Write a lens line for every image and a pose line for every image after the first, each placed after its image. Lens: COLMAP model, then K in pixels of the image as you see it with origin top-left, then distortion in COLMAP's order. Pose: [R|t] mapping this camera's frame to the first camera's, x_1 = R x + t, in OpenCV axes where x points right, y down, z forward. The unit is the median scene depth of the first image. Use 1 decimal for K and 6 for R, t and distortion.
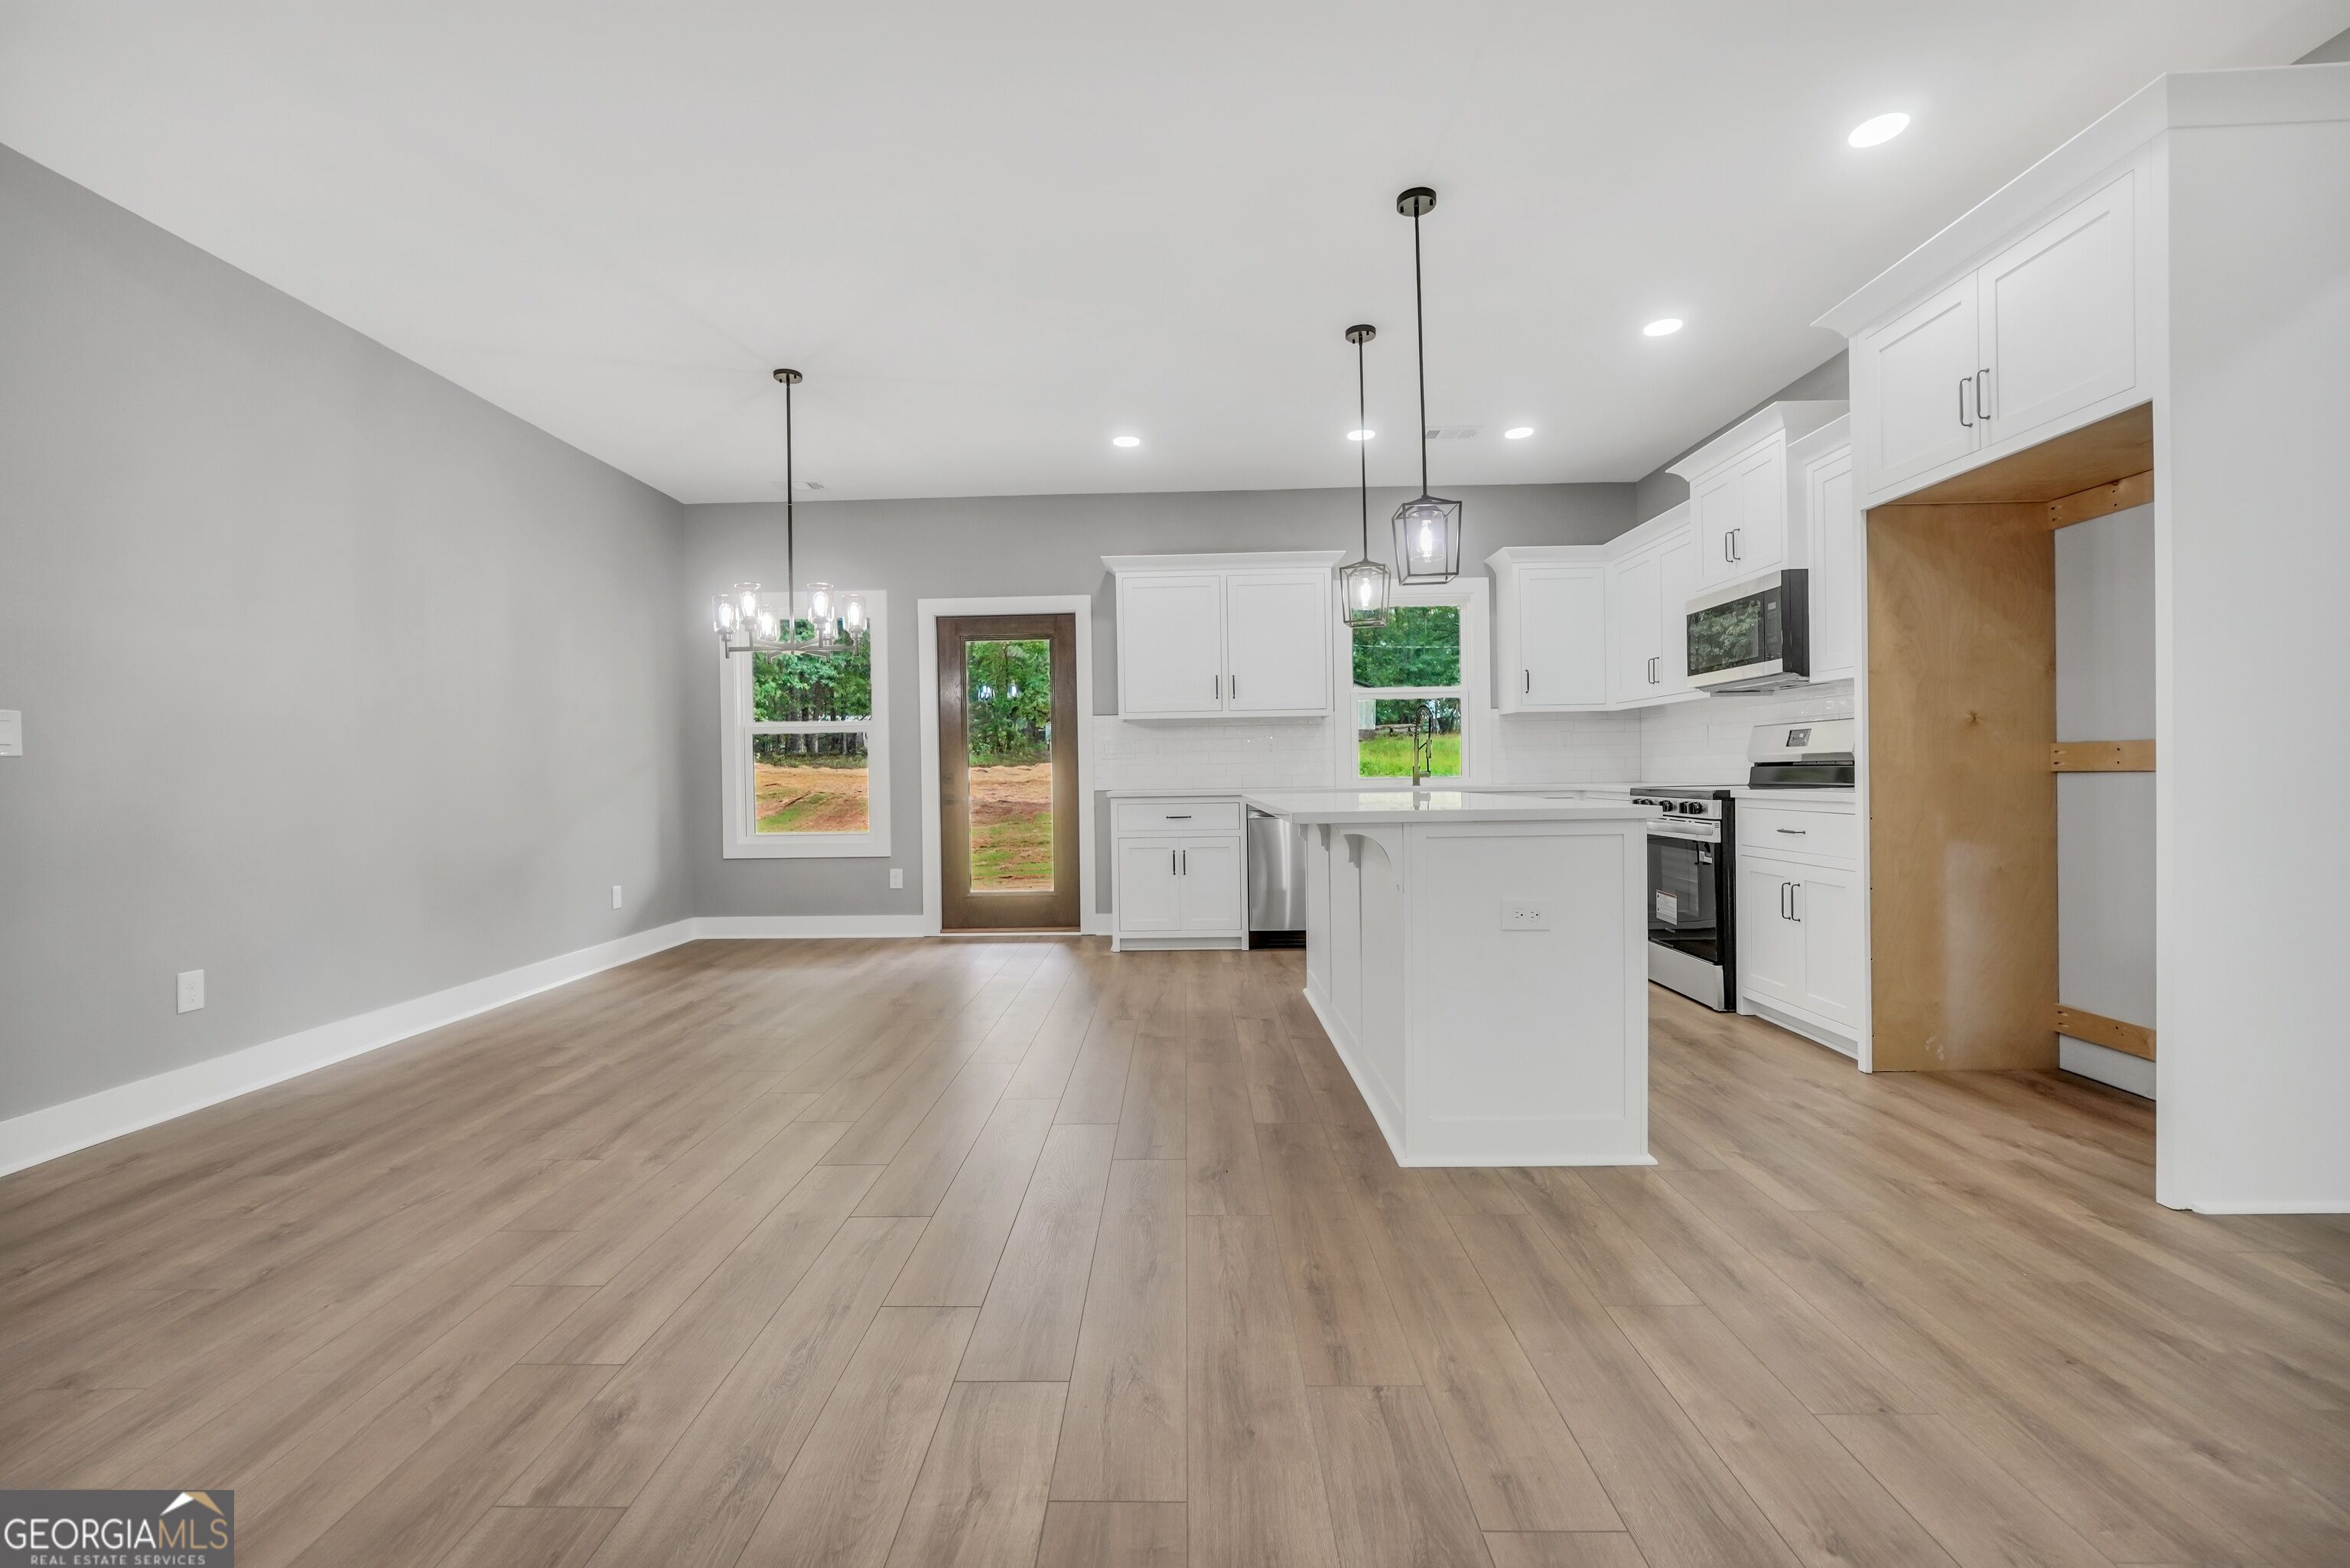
lens RADIAL K [[1001.6, 0, 1163.0], [0, 1001.6, 782.6], [0, 0, 1]] dist [-0.019899, 0.007698]
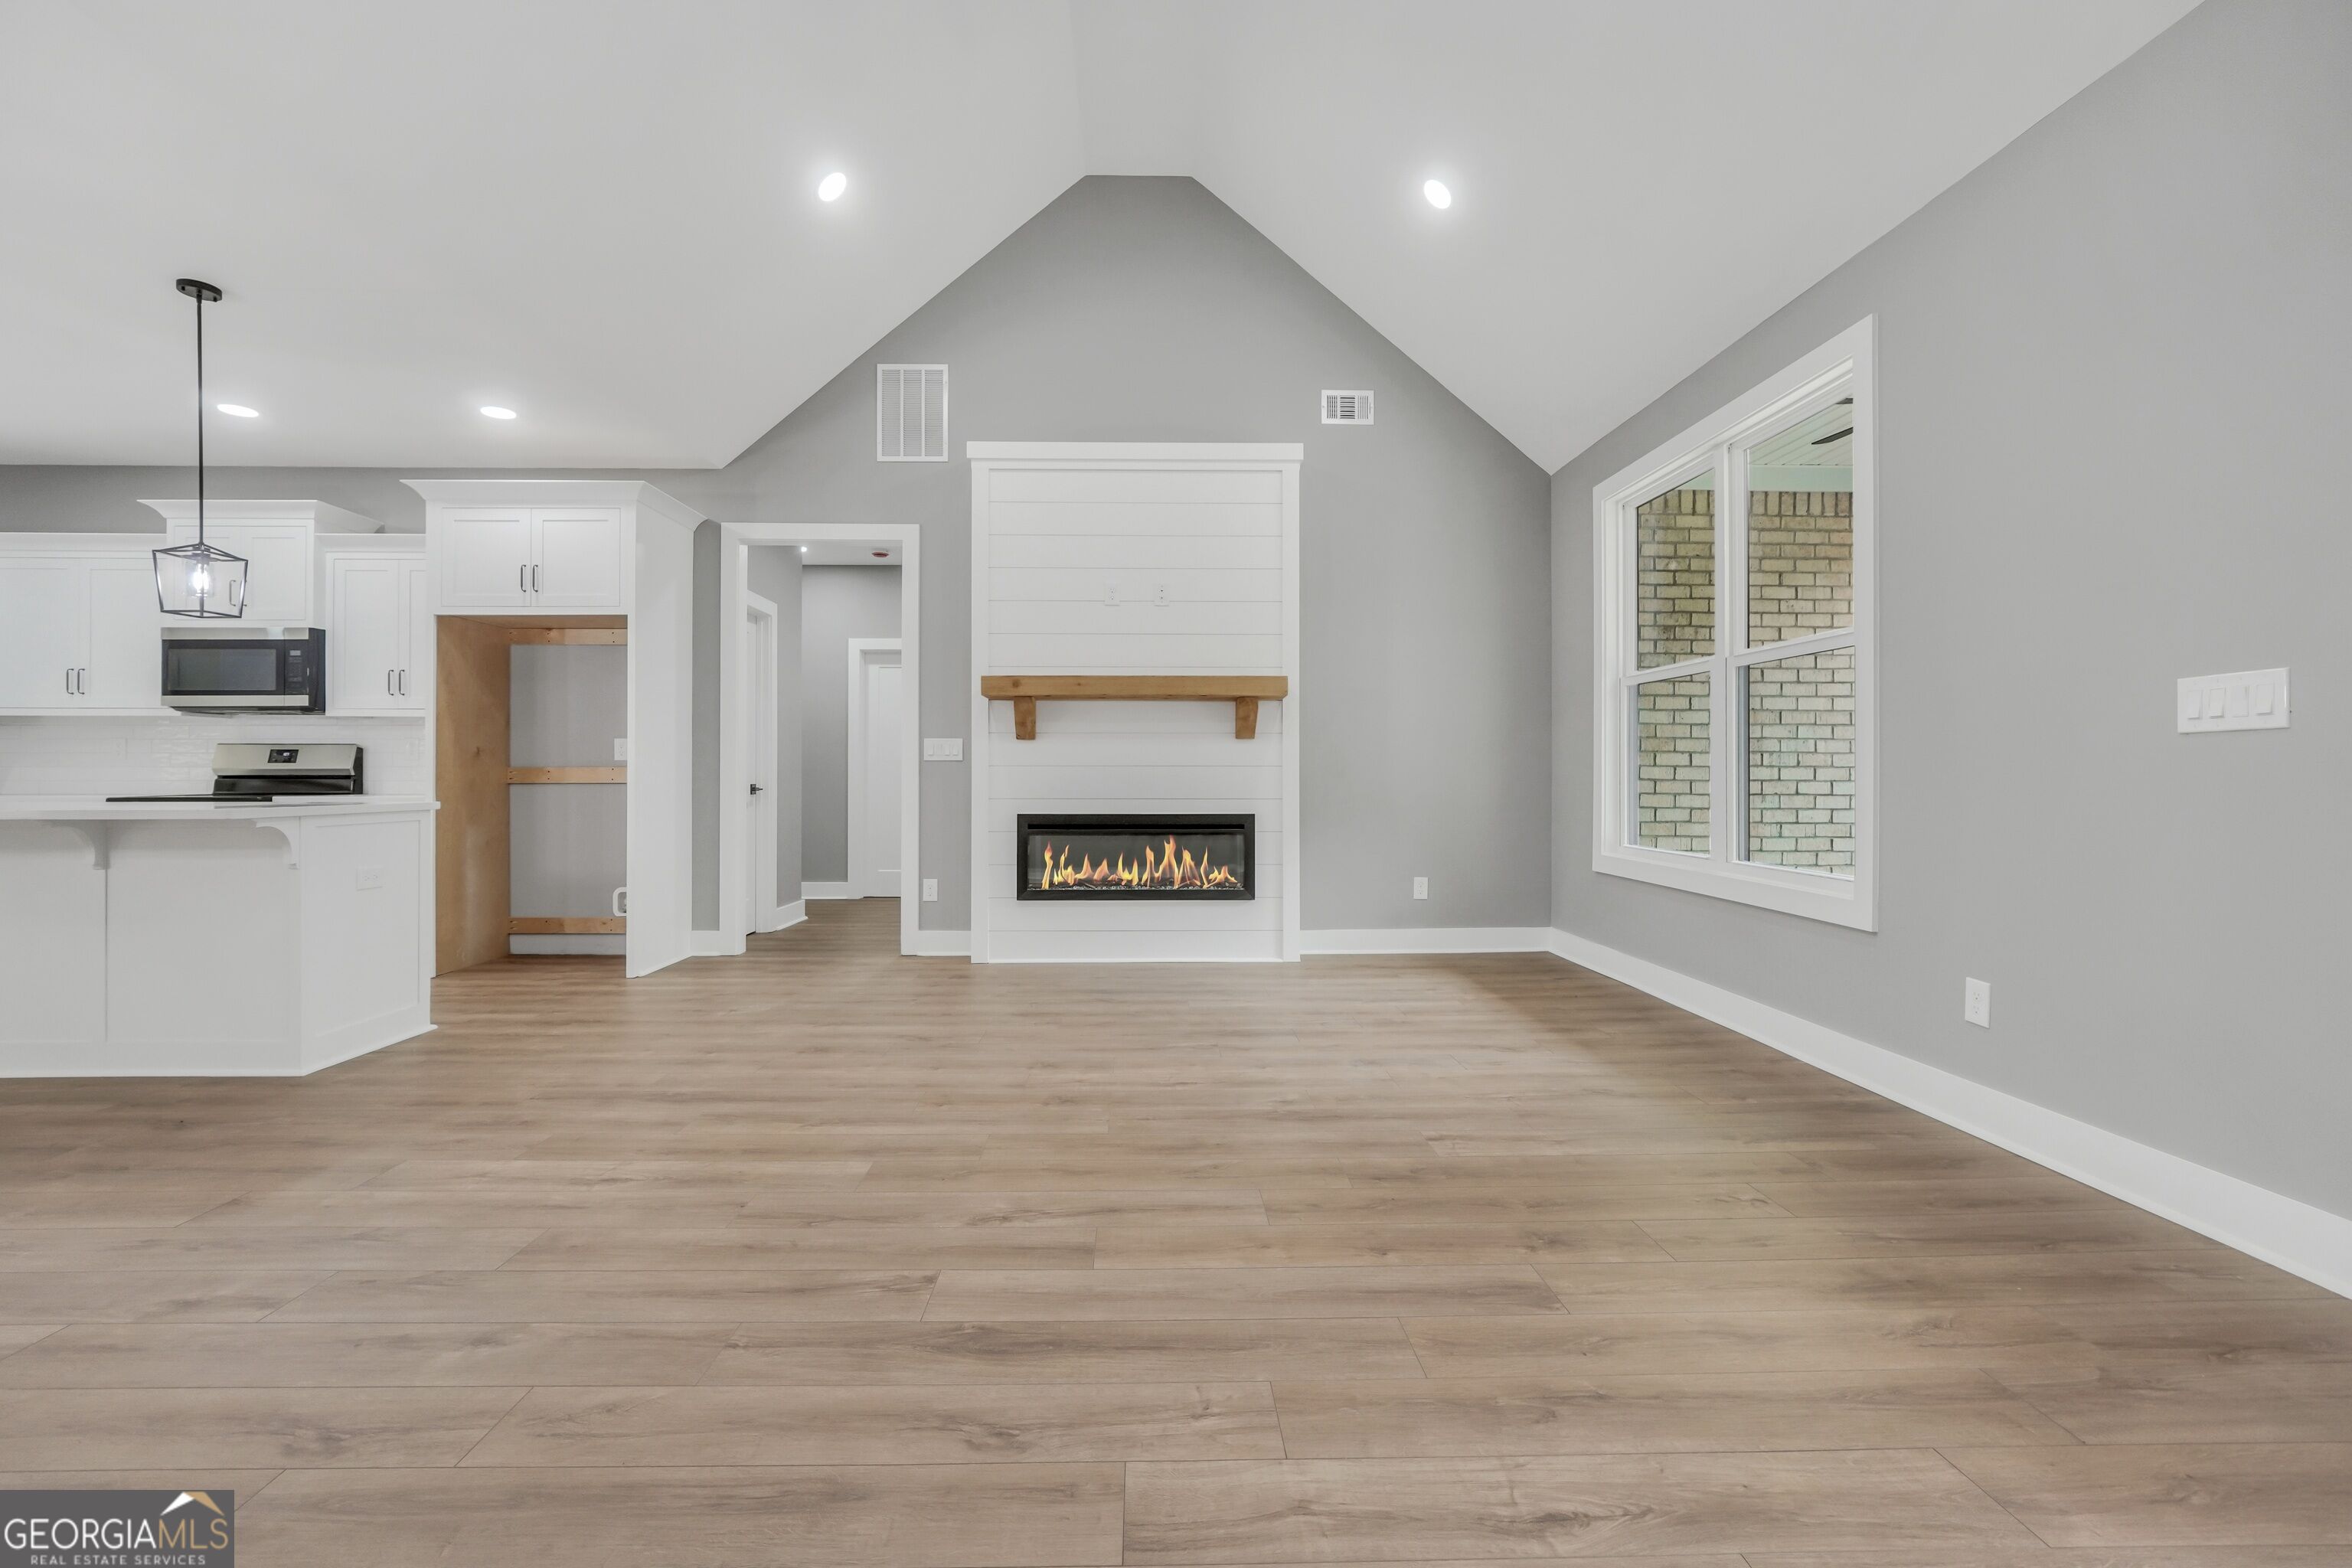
lens RADIAL K [[992.7, 0, 1162.2], [0, 992.7, 773.7], [0, 0, 1]] dist [-0.017525, 0.005466]
pose [[-0.046060, 0.018867, 0.998760, -0.545753], [0.010094, 0.999779, -0.018421, 0.009497], [-0.998888, 0.009233, -0.046240, -0.040682]]
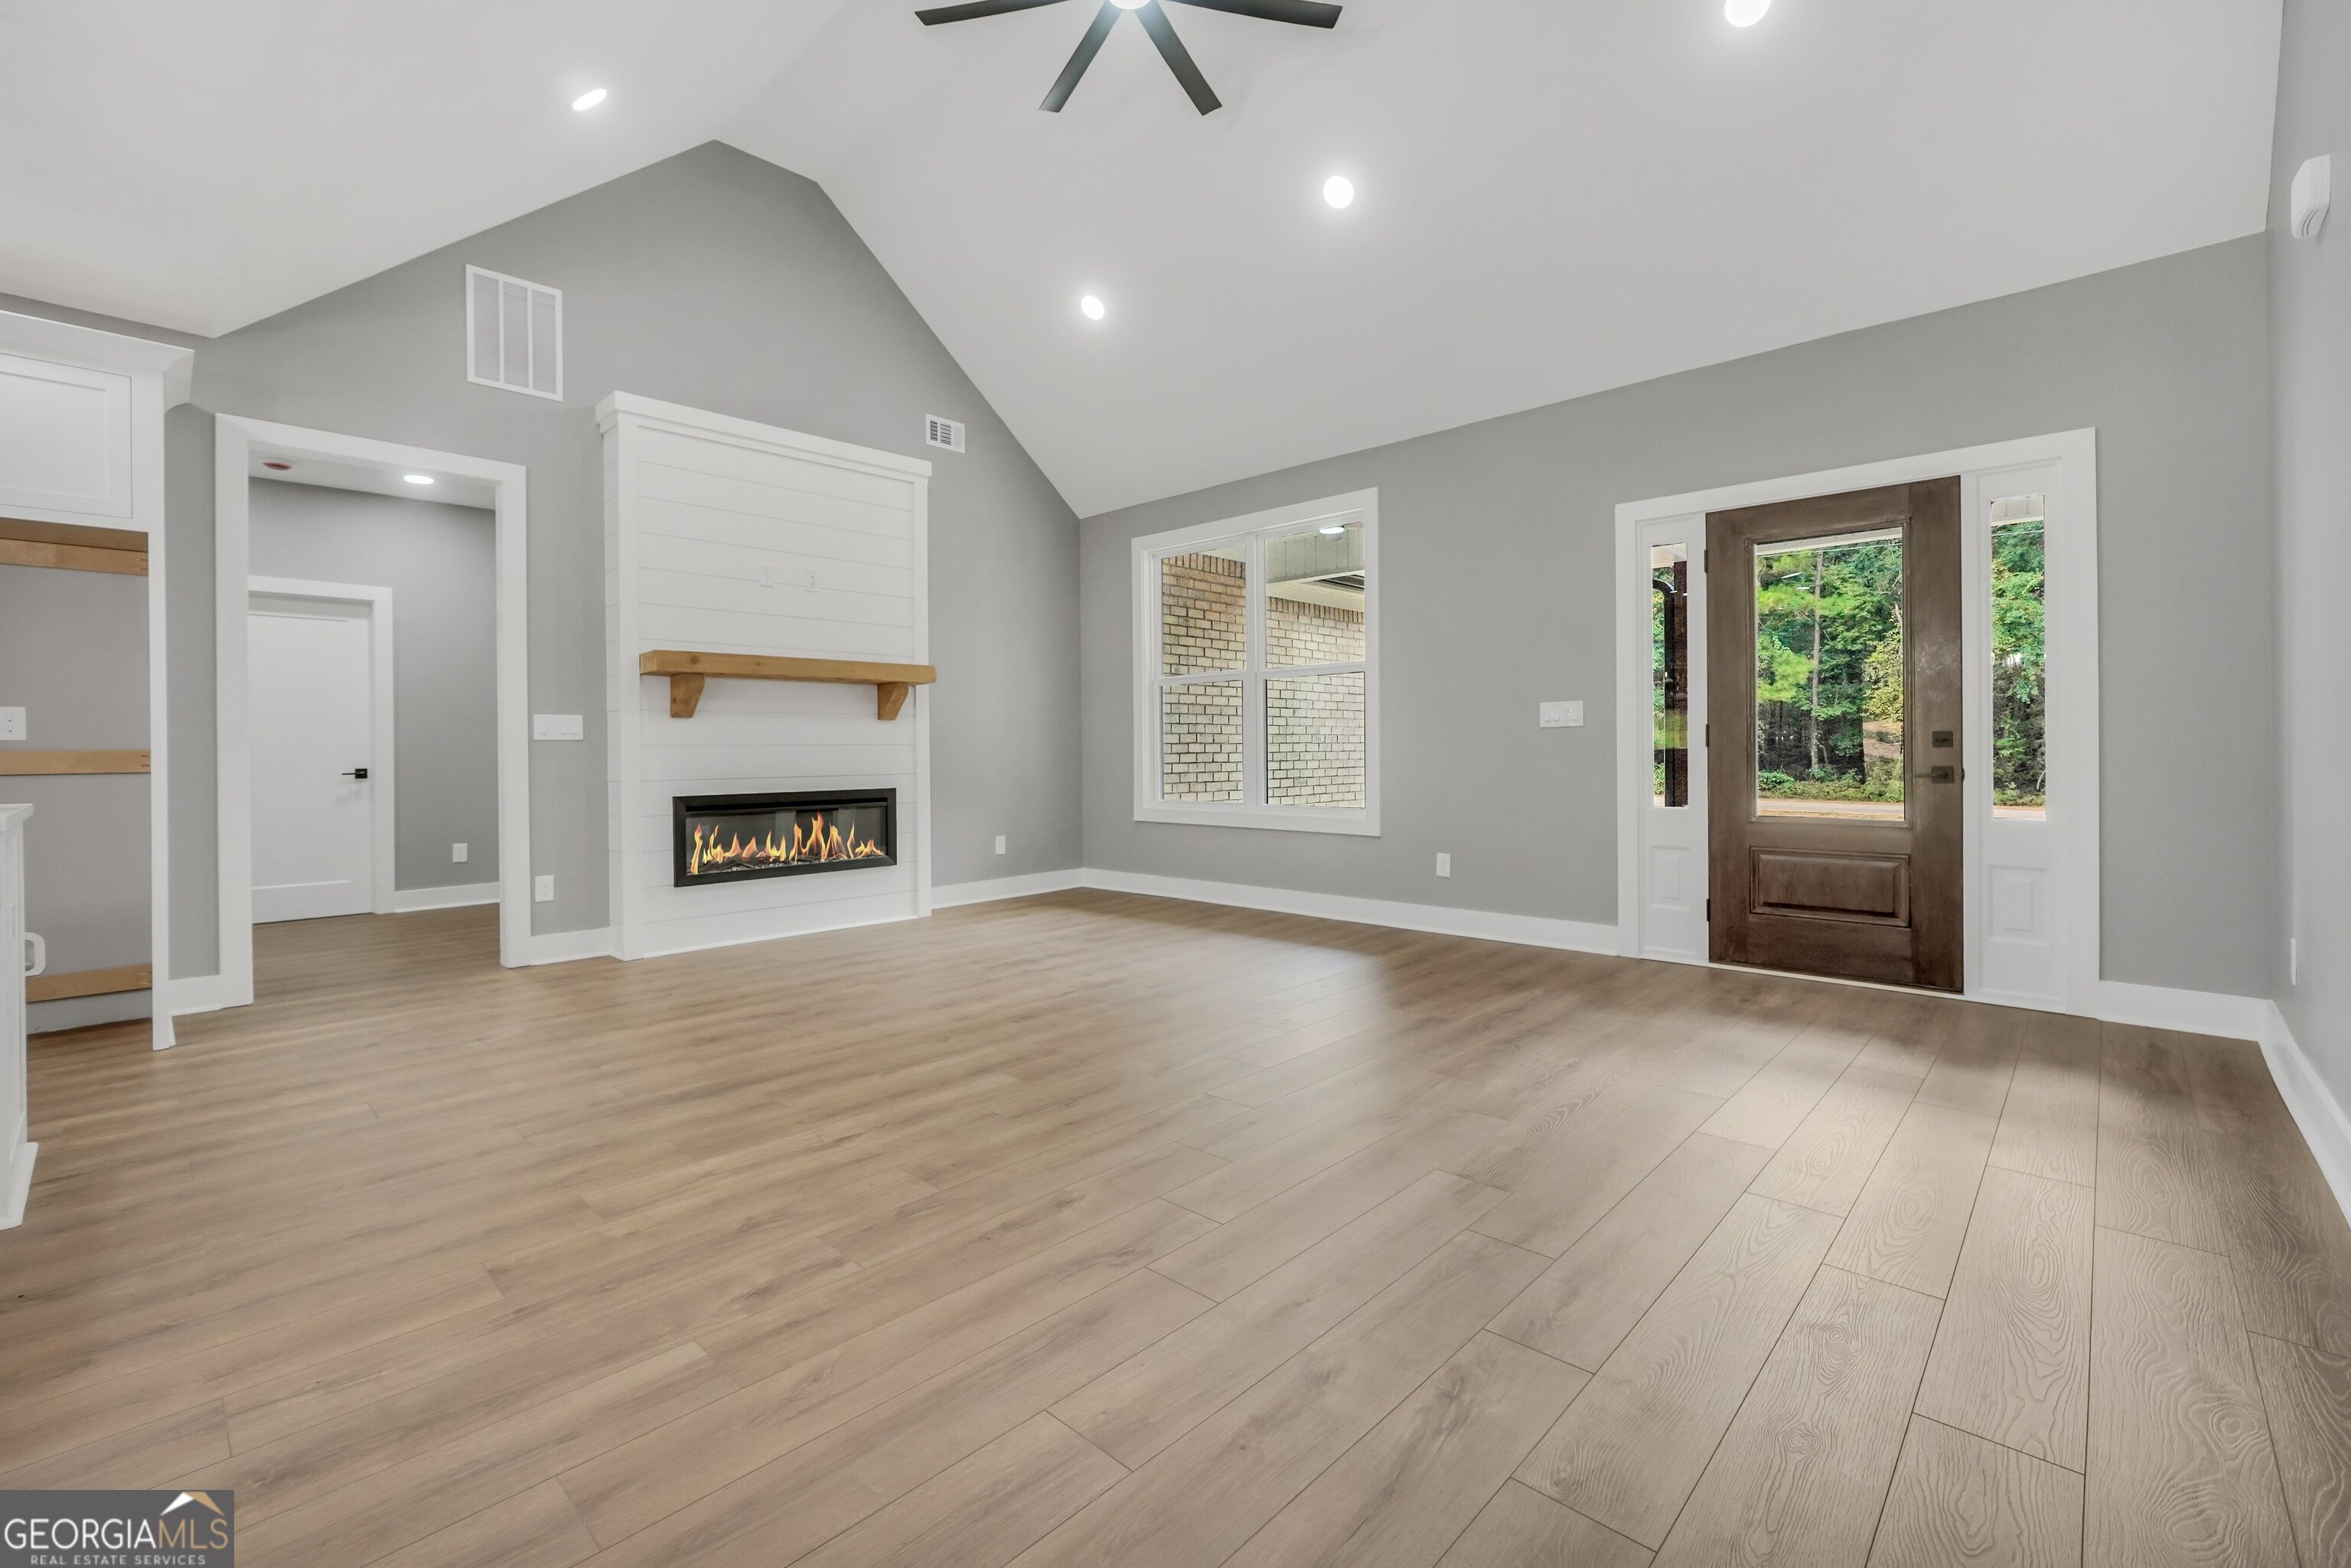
lens RADIAL K [[1002.1, 0, 1153.7], [0, 1002.1, 748.2], [0, 0, 1]] dist [-0.019899, 0.007698]
pose [[-0.734562, 0.026207, 0.678035, -0.519991], [0.029825, 0.999535, -0.006322, 0.003626], [-0.677886, 0.015578, -0.735002, 0.465104]]
